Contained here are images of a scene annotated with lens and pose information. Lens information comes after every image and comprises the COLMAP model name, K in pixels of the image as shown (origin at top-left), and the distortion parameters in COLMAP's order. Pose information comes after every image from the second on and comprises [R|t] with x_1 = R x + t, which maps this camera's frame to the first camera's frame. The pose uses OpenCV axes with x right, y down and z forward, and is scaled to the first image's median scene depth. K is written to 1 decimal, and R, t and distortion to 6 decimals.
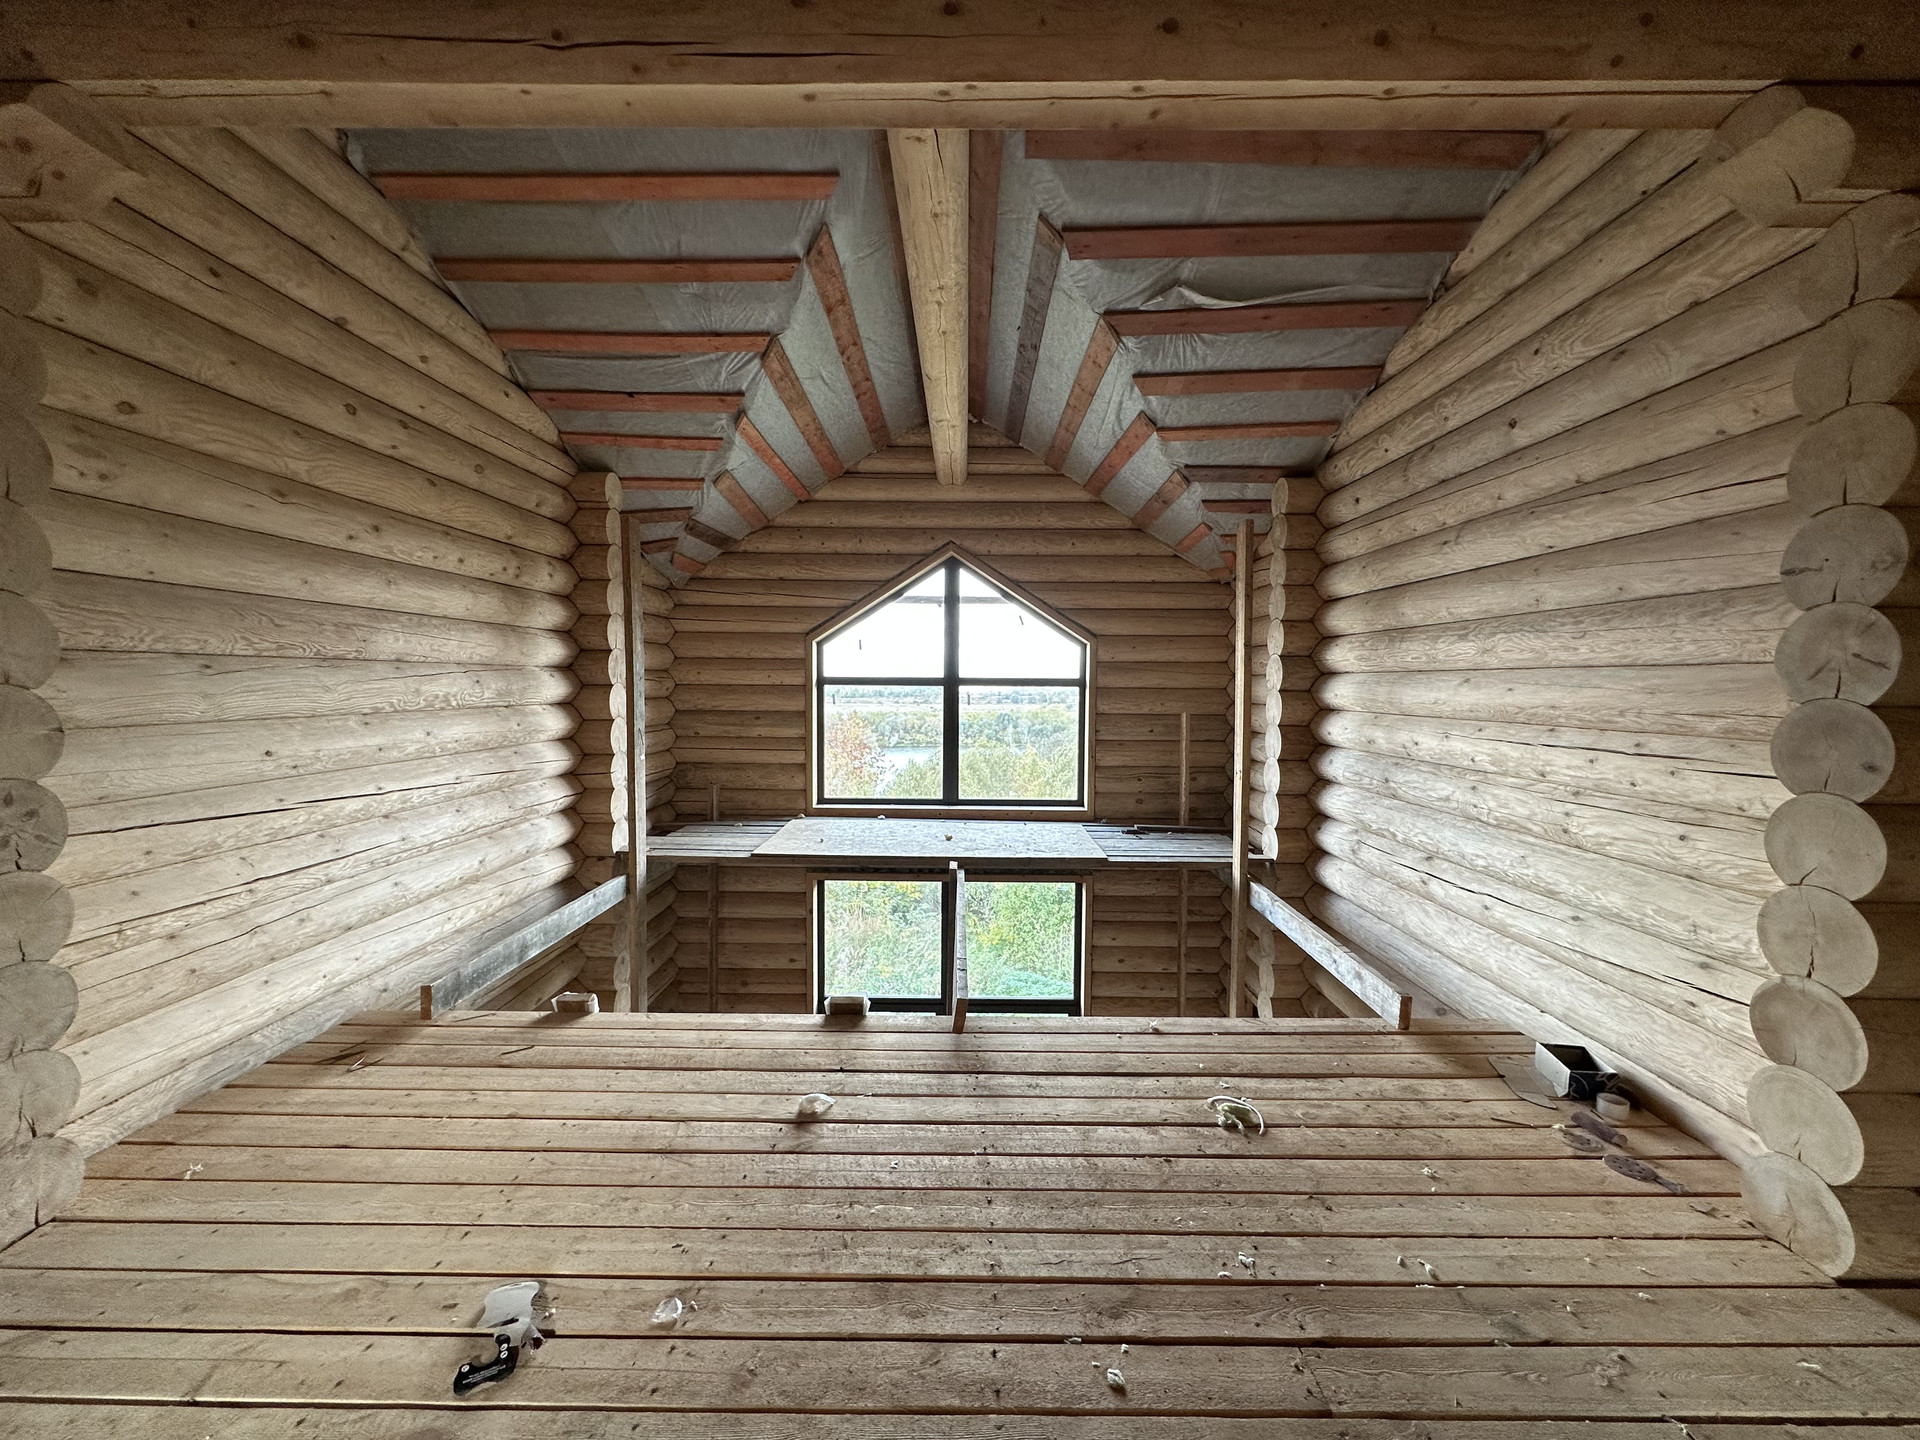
lens RADIAL K [[763.8, 0, 963.4], [0, 763.8, 726.1], [0, 0, 1]] dist [0.001241, -0.000357]
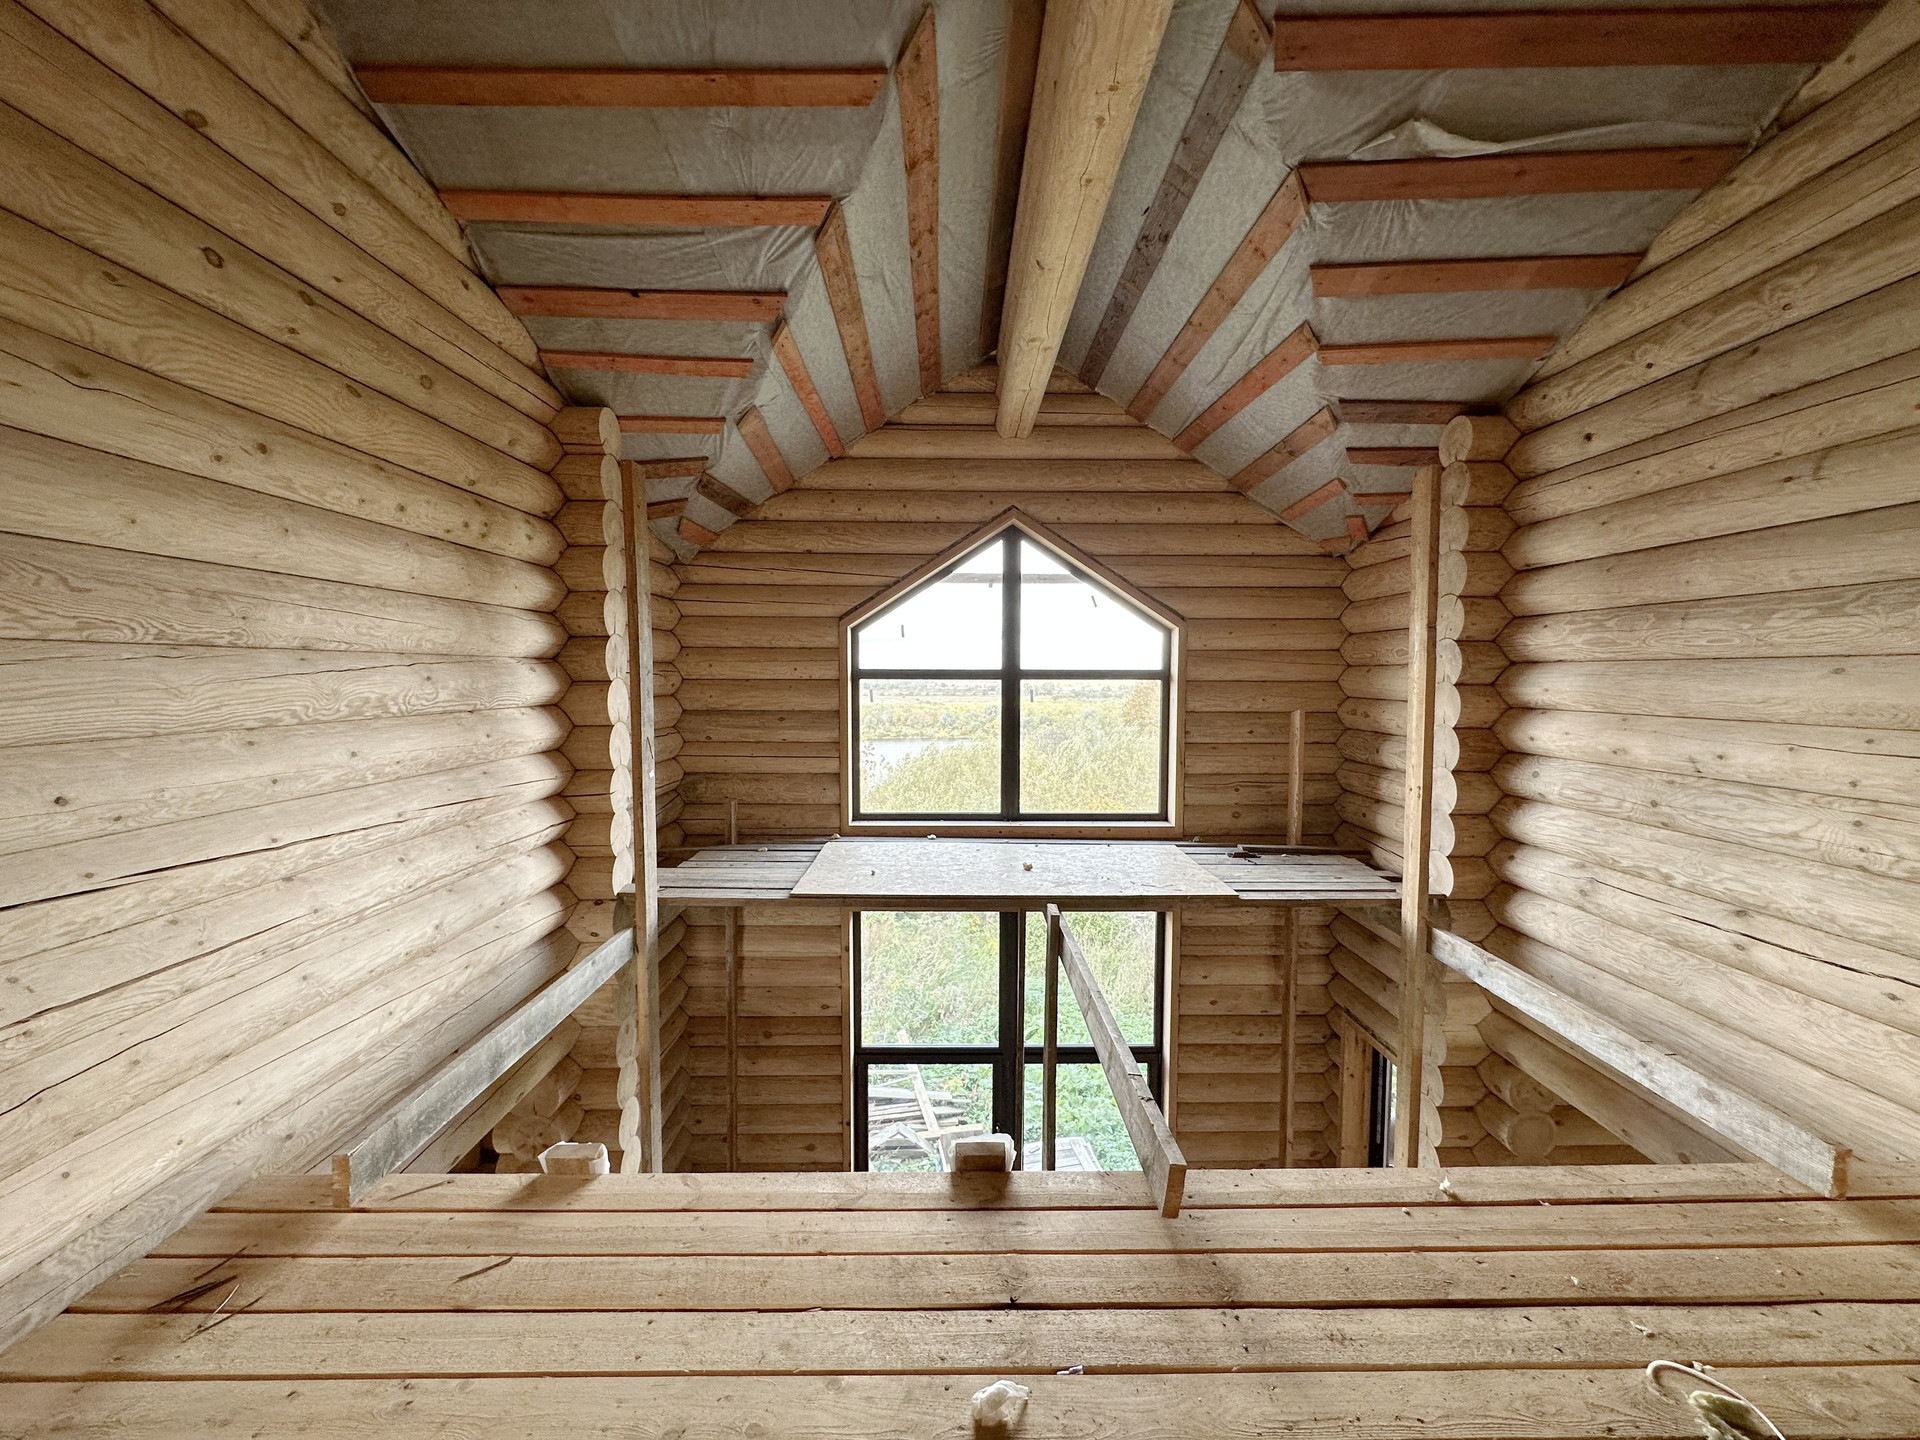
lens RADIAL K [[763.8, 0, 963.4], [0, 763.8, 726.1], [0, 0, 1]] dist [0.001241, -0.000357]
pose [[0.999784, -0.005675, 0.020009, -0.126310], [0.005453, 0.999923, 0.011133, -0.015952], [-0.020071, -0.011021, 0.999738, 0.232156]]
